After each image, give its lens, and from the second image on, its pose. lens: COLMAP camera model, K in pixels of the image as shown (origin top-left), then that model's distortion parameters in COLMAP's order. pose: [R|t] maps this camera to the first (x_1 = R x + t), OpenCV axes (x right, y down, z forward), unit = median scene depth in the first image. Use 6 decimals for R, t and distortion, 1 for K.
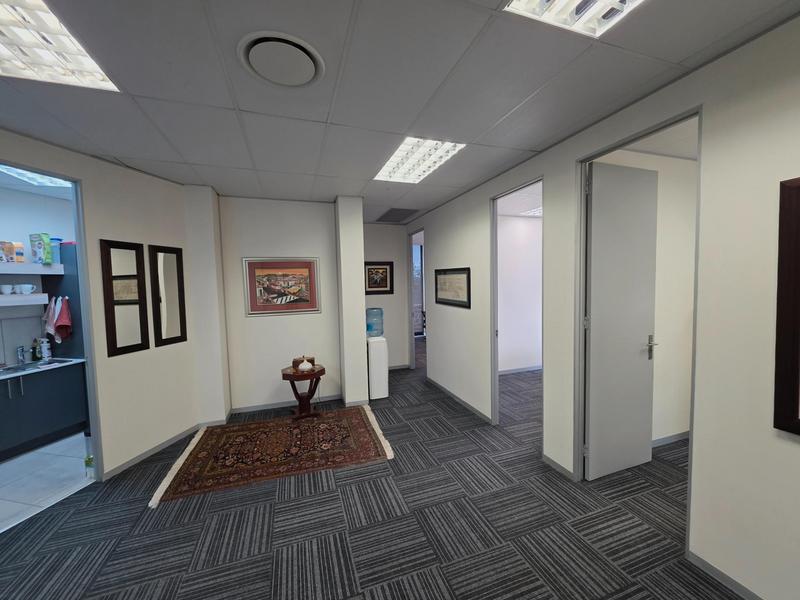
lens RADIAL K [[320.6, 0, 394.1], [0, 320.6, 302.1], [0, 0, 1]] dist [0.001922, 0.001186]
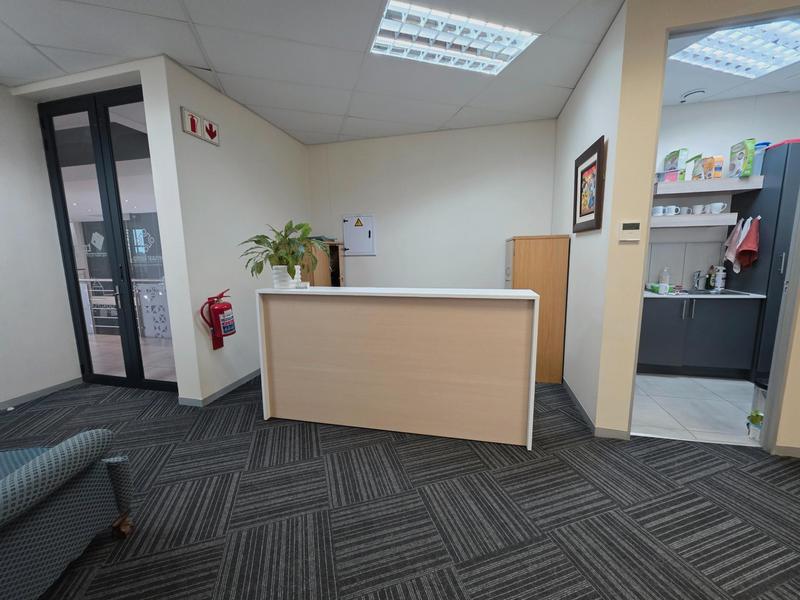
lens RADIAL K [[320.6, 0, 406.9], [0, 320.6, 299.6], [0, 0, 1]] dist [0.001922, 0.001186]
pose [[0.000886, 0.167832, -0.985815, -0.199833], [-0.043577, 0.984886, 0.167635, 0.102732], [0.999050, 0.042811, 0.008186, 0.124930]]
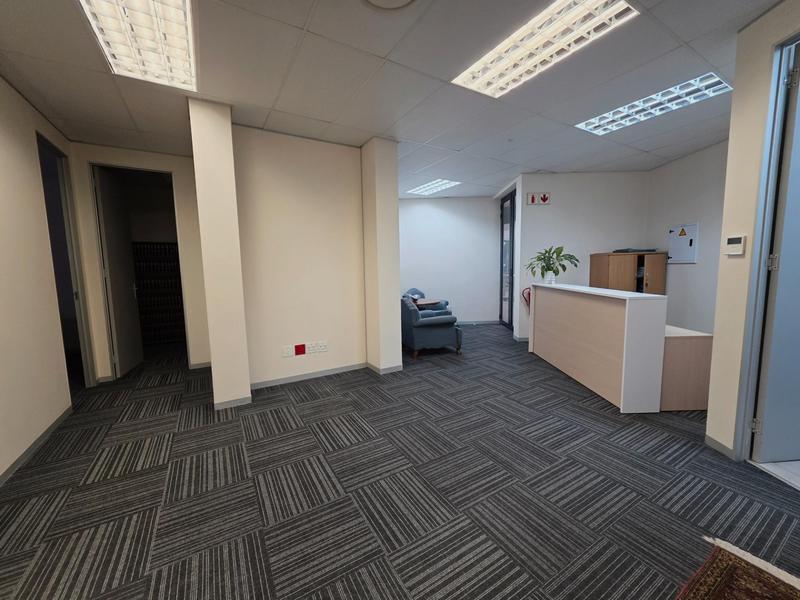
lens RADIAL K [[320.6, 0, 397.8], [0, 320.6, 298.8], [0, 0, 1]] dist [0.001922, 0.001186]
pose [[-0.974363, 0.068770, -0.214212, -0.039216], [0.033639, 0.985966, 0.163521, 0.037340], [0.222451, 0.152124, -0.963003, 1.009404]]
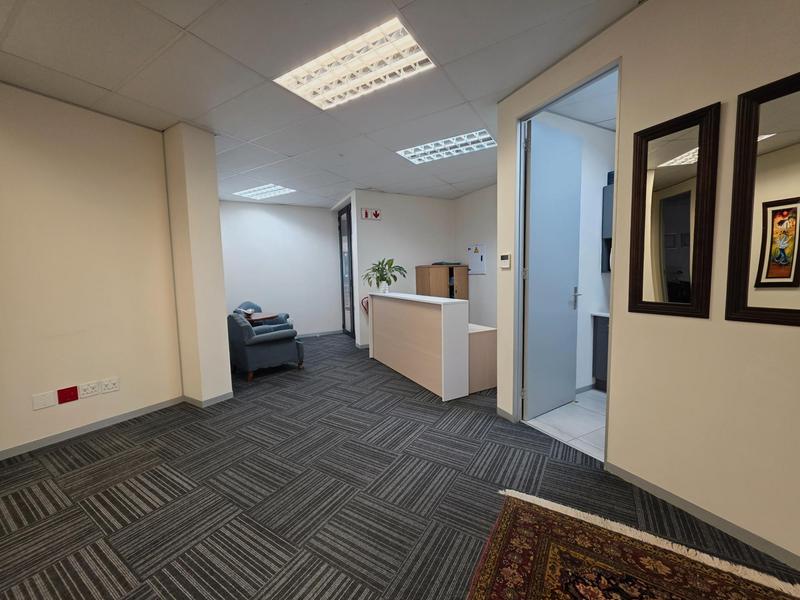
lens RADIAL K [[320.6, 0, 402.1], [0, 320.6, 299.9], [0, 0, 1]] dist [0.001922, 0.001186]
pose [[-0.758313, 0.096957, -0.644640, -0.070451], [0.004098, 0.989567, 0.144015, 0.038745], [0.651878, 0.106567, -0.750799, 0.997662]]
